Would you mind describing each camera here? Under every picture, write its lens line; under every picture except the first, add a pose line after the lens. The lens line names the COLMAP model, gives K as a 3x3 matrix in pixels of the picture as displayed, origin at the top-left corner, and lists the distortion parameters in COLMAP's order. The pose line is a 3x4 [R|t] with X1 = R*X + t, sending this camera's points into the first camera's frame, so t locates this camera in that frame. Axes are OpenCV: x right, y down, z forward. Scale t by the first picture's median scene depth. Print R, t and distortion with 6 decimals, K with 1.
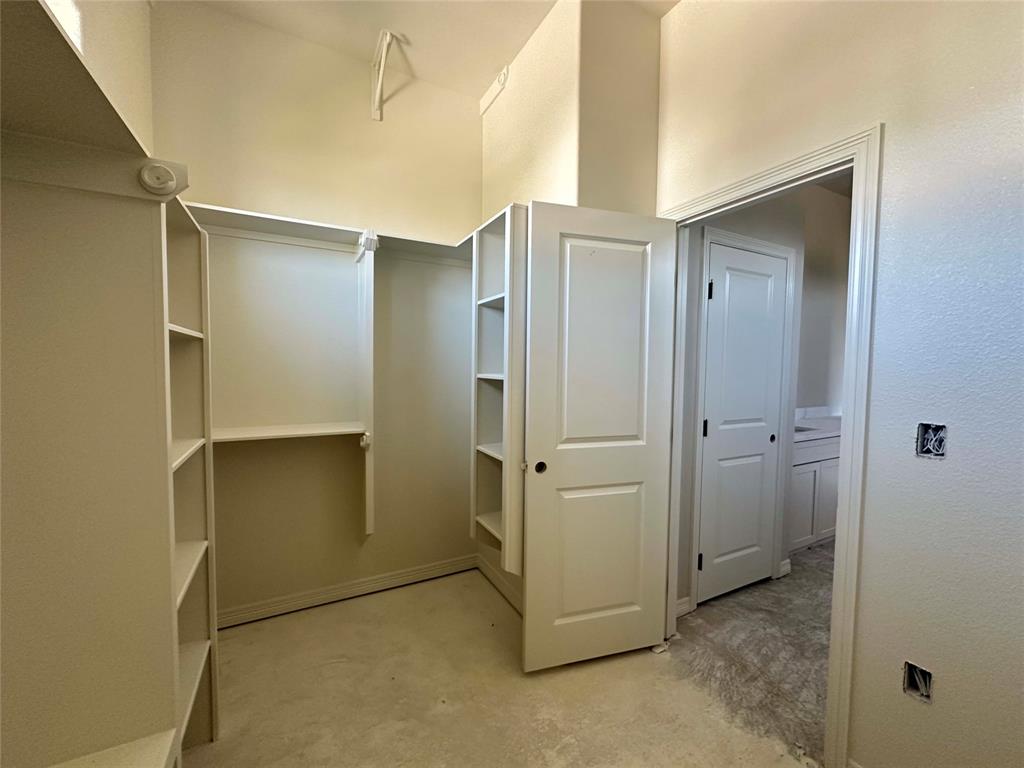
lens RADIAL K [[408.9, 0, 514.4], [0, 408.9, 385.8], [0, 0, 1]] dist [-0.003462, 0.001008]
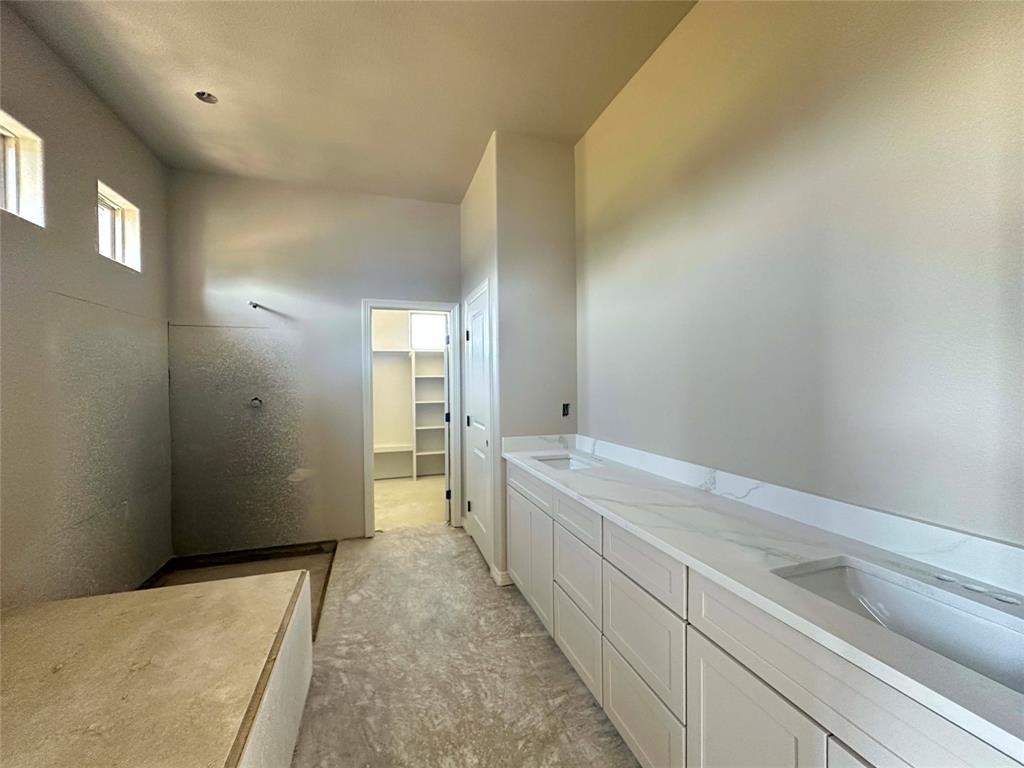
lens RADIAL K [[408.9, 0, 507.2], [0, 408.9, 382.4], [0, 0, 1]] dist [-0.003462, 0.001008]
pose [[-0.179814, -0.005200, -0.983687, 2.251115], [-0.038736, 0.999248, 0.001799, -0.062340], [0.982938, 0.038428, -0.179880, 1.599813]]
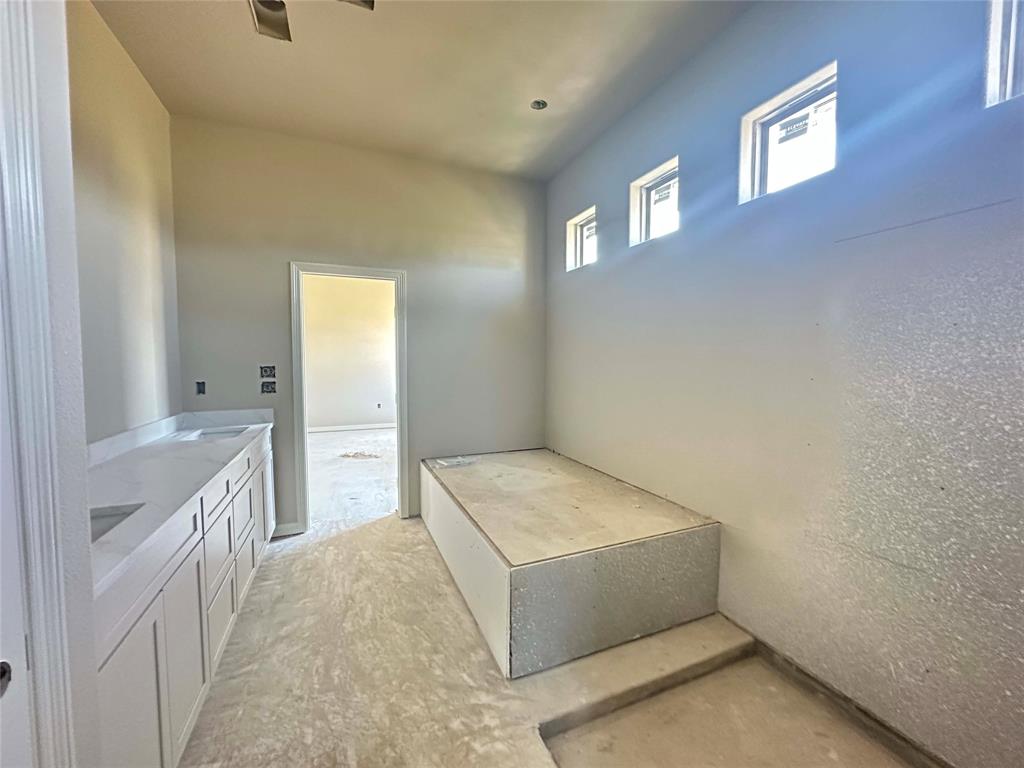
lens RADIAL K [[408.9, 0, 508.8], [0, 408.9, 382.6], [0, 0, 1]] dist [-0.003462, 0.001008]
pose [[0.099459, -0.064947, 0.992920, 0.599756], [0.047277, 0.997049, 0.060481, -0.043775], [-0.993918, 0.040927, 0.102236, 0.895723]]
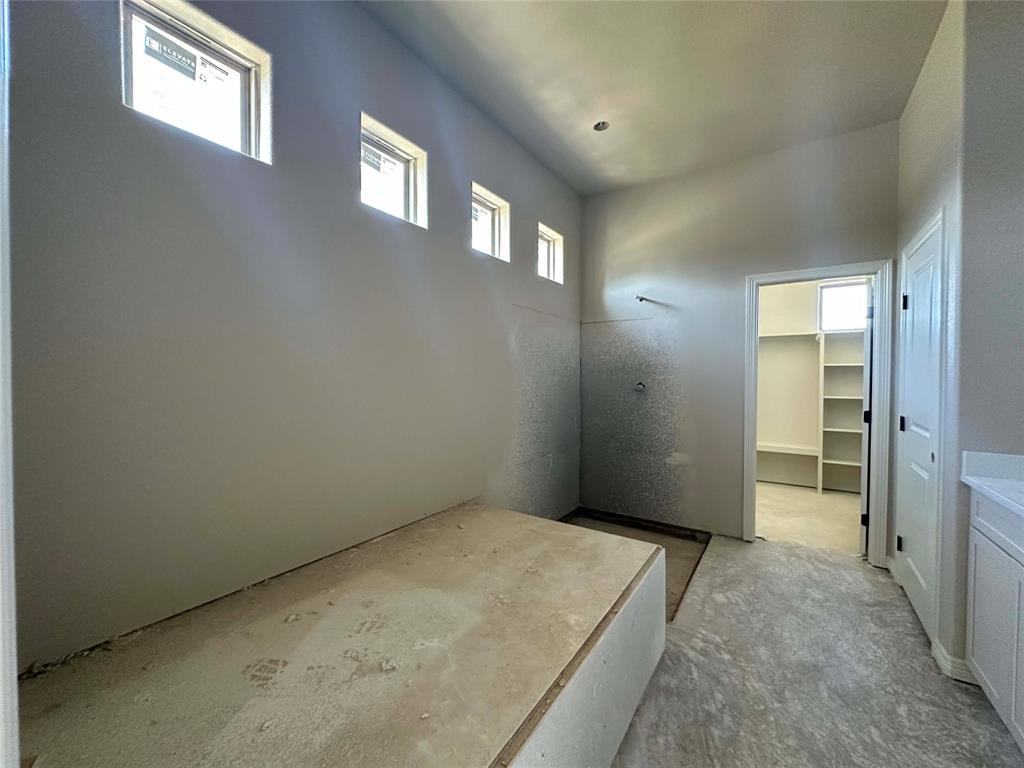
lens RADIAL K [[408.9, 0, 515.9], [0, 408.9, 382.1], [0, 0, 1]] dist [-0.003462, 0.001008]
pose [[-0.879506, -0.005697, -0.475854, 2.168592], [-0.034763, 0.998026, 0.052302, -0.035749], [0.474617, 0.062542, -0.877968, 1.648921]]
